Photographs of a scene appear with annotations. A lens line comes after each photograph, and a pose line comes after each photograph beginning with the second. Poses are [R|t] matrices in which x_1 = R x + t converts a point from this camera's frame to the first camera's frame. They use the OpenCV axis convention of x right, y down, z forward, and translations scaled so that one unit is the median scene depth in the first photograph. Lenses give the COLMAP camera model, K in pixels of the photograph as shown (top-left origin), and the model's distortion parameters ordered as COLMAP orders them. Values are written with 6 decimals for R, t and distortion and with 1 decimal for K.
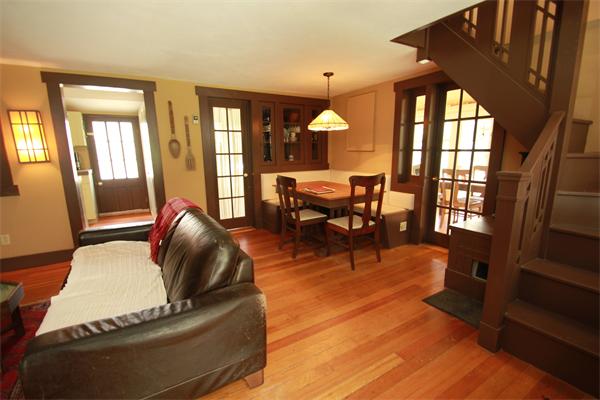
lens RADIAL K [[280.2, 0, 317.0], [0, 280.2, 204.1], [0, 0, 1]] dist [-0.002739, -0.001582]
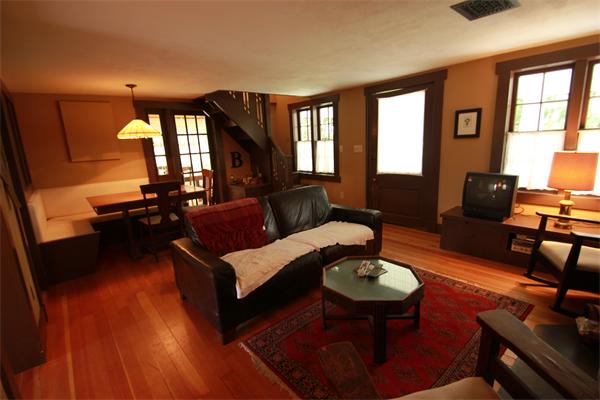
lens RADIAL K [[280.2, 0, 302.6], [0, 280.2, 201.4], [0, 0, 1]] dist [-0.002739, -0.001582]
pose [[-0.148576, -0.177265, 0.972883, -1.221017], [0.255857, 0.943414, 0.210969, -0.108770], [-0.955229, 0.280264, -0.094814, 0.616331]]
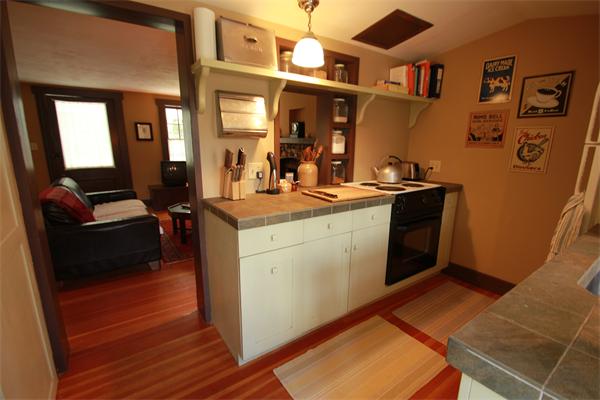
lens RADIAL K [[280.2, 0, 300.1], [0, 280.2, 201.4], [0, 0, 1]] dist [-0.002739, -0.001582]
pose [[-0.998710, 0.016529, -0.048010, -1.080705], [-0.004775, 0.910773, 0.412881, -0.323231], [0.050550, 0.412577, -0.909519, 1.603552]]
